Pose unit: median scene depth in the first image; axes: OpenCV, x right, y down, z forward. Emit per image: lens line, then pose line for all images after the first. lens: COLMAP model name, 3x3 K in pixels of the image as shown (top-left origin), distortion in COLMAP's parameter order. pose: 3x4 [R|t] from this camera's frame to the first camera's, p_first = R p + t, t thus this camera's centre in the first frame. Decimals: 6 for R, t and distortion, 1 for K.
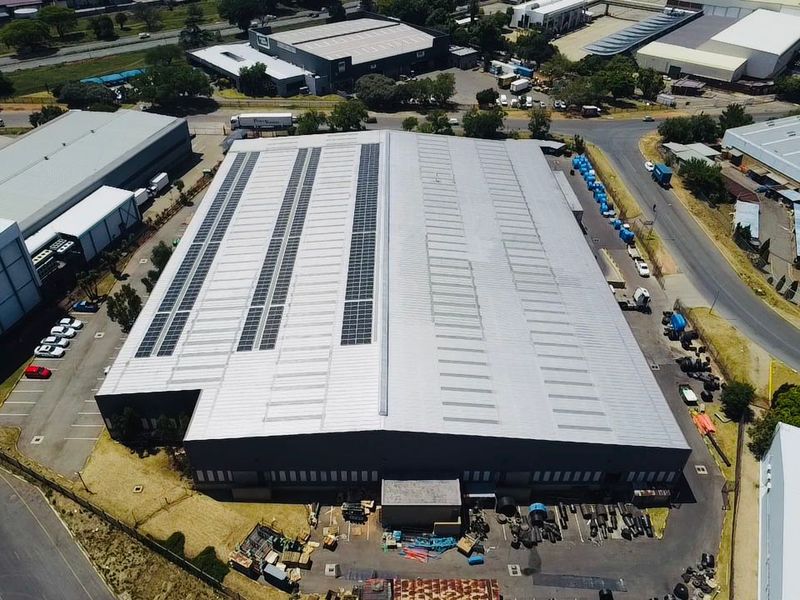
lens RADIAL K [[601.3, 0, 400.5], [0, 601.3, 288.5], [0, 0, 1]] dist [0.000894, -0.005982]
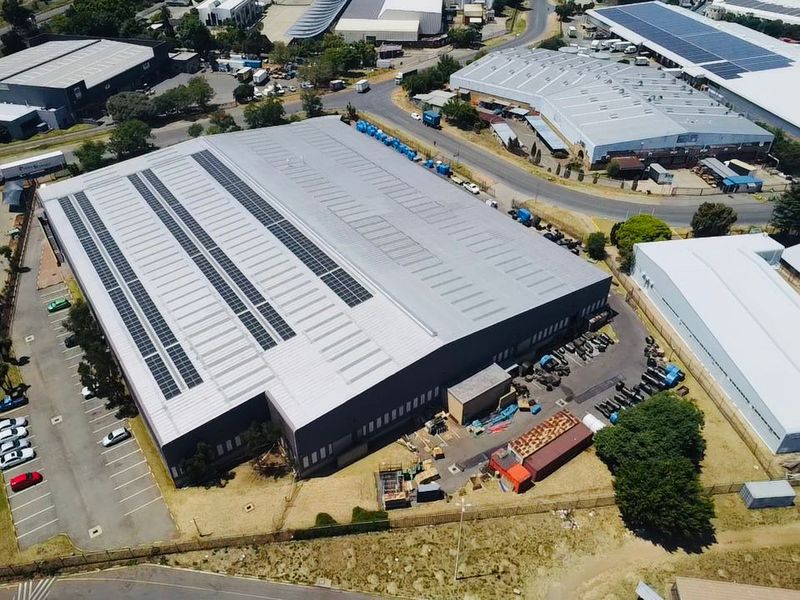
lens RADIAL K [[601.3, 0, 400.5], [0, 601.3, 288.5], [0, 0, 1]] dist [0.000894, -0.005982]
pose [[0.819344, -0.350668, 0.453550, -0.440024], [0.348550, 0.932808, 0.091552, -0.007101], [-0.455180, 0.083072, 0.886516, -0.022206]]
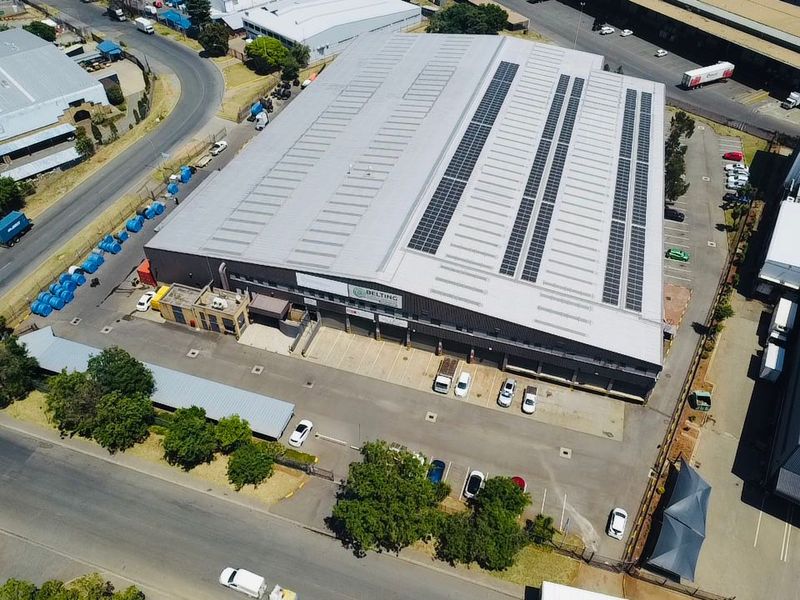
lens RADIAL K [[601.3, 0, 400.5], [0, 601.3, 288.5], [0, 0, 1]] dist [0.000894, -0.005982]
pose [[-0.946542, -0.234328, 0.221696, -0.252340], [0.173035, 0.211194, 0.962006, -1.189611], [-0.272246, 0.948940, -0.159357, 1.637923]]
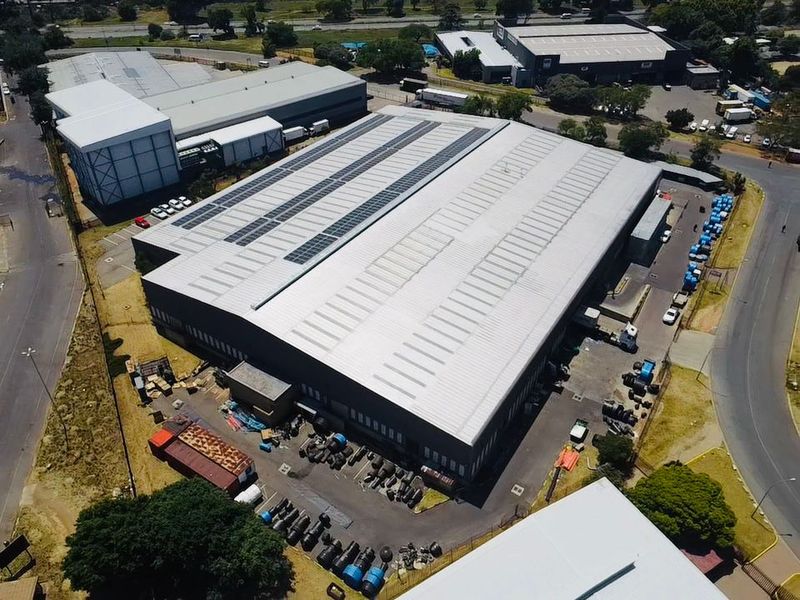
lens RADIAL K [[601.3, 0, 400.5], [0, 601.3, 288.5], [0, 0, 1]] dist [0.000894, -0.005982]
pose [[0.832370, 0.315260, -0.455820, 0.572345], [-0.317113, 0.945432, 0.074814, -0.012473], [0.454533, 0.082274, 0.886922, 0.032642]]
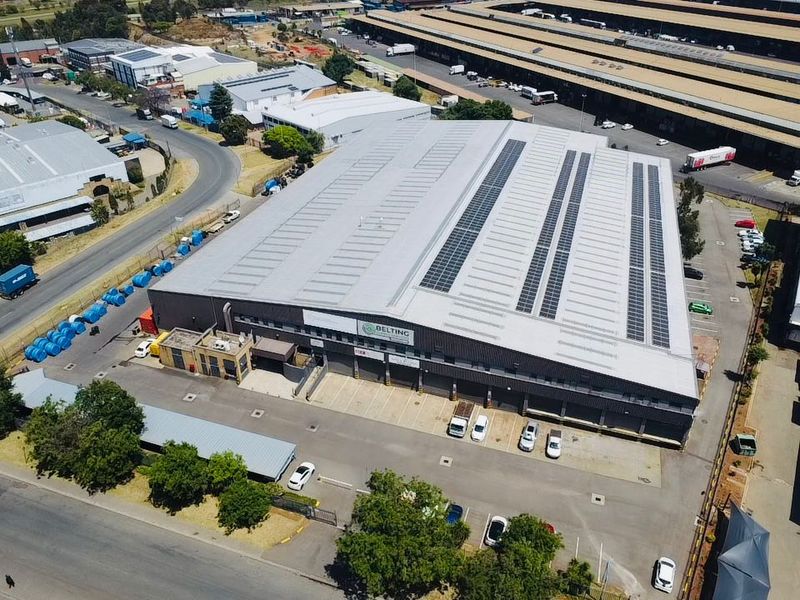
lens RADIAL K [[601.3, 0, 400.5], [0, 601.3, 288.5], [0, 0, 1]] dist [0.000894, -0.005982]
pose [[-0.941990, -0.187675, 0.278268, -0.264799], [0.185231, 0.400700, 0.897290, -1.118354], [-0.279901, 0.896782, -0.342692, 1.740677]]
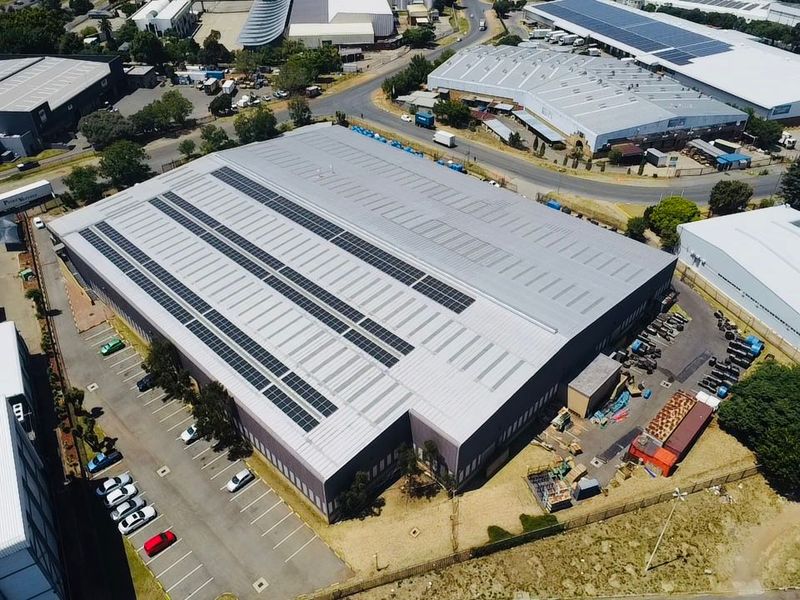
lens RADIAL K [[601.3, 0, 400.5], [0, 601.3, 288.5], [0, 0, 1]] dist [0.000894, -0.005982]
pose [[0.708351, -0.427511, 0.561670, -0.651659], [0.426236, 0.893333, 0.142406, -0.124579], [-0.562638, 0.138531, 0.815014, 0.144822]]
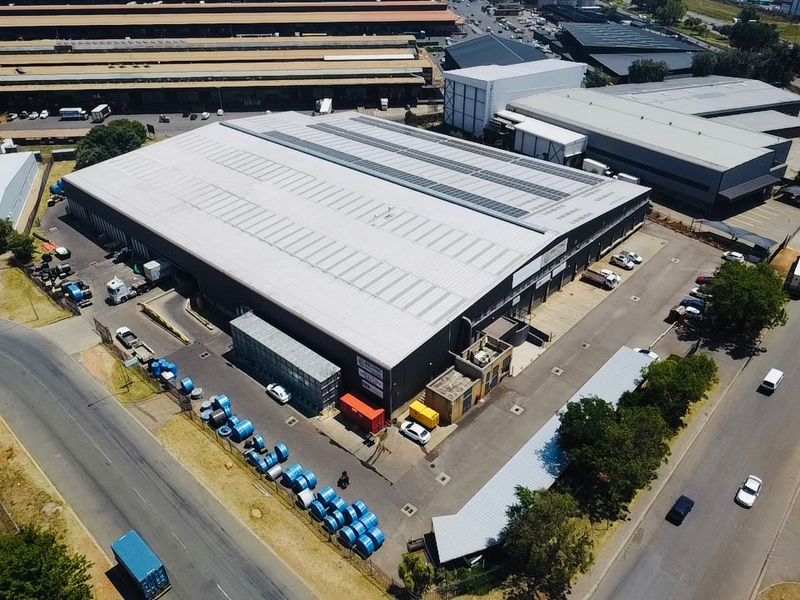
lens RADIAL K [[601.3, 0, 400.5], [0, 601.3, 288.5], [0, 0, 1]] dist [0.000894, -0.005982]
pose [[-0.681125, 0.365749, -0.634268, 0.774623], [-0.439565, 0.488521, 0.753744, -0.969025], [0.585535, 0.792196, -0.171974, 1.589920]]
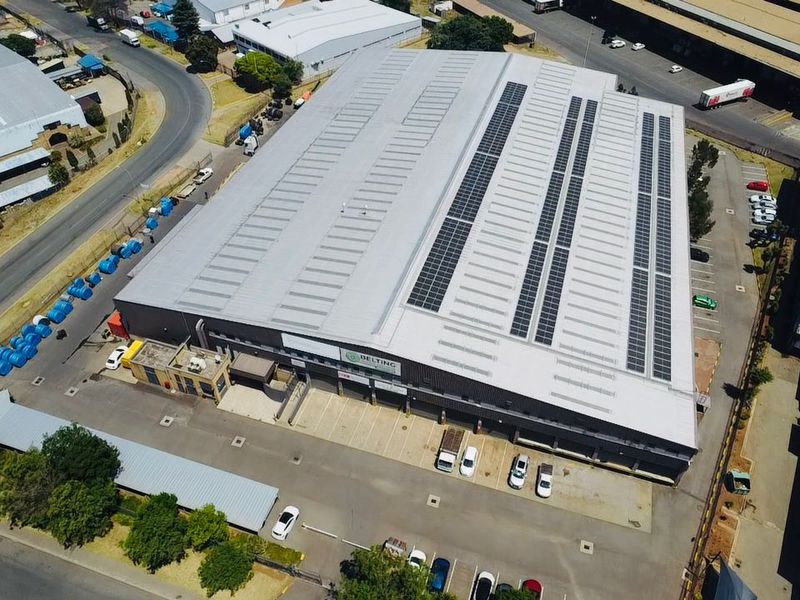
lens RADIAL K [[601.3, 0, 400.5], [0, 601.3, 288.5], [0, 0, 1]] dist [0.000894, -0.005982]
pose [[-0.946501, -0.235509, 0.220616, -0.213017], [0.171973, 0.210367, 0.962378, -1.114384], [-0.273059, 0.948831, -0.158612, 1.544957]]
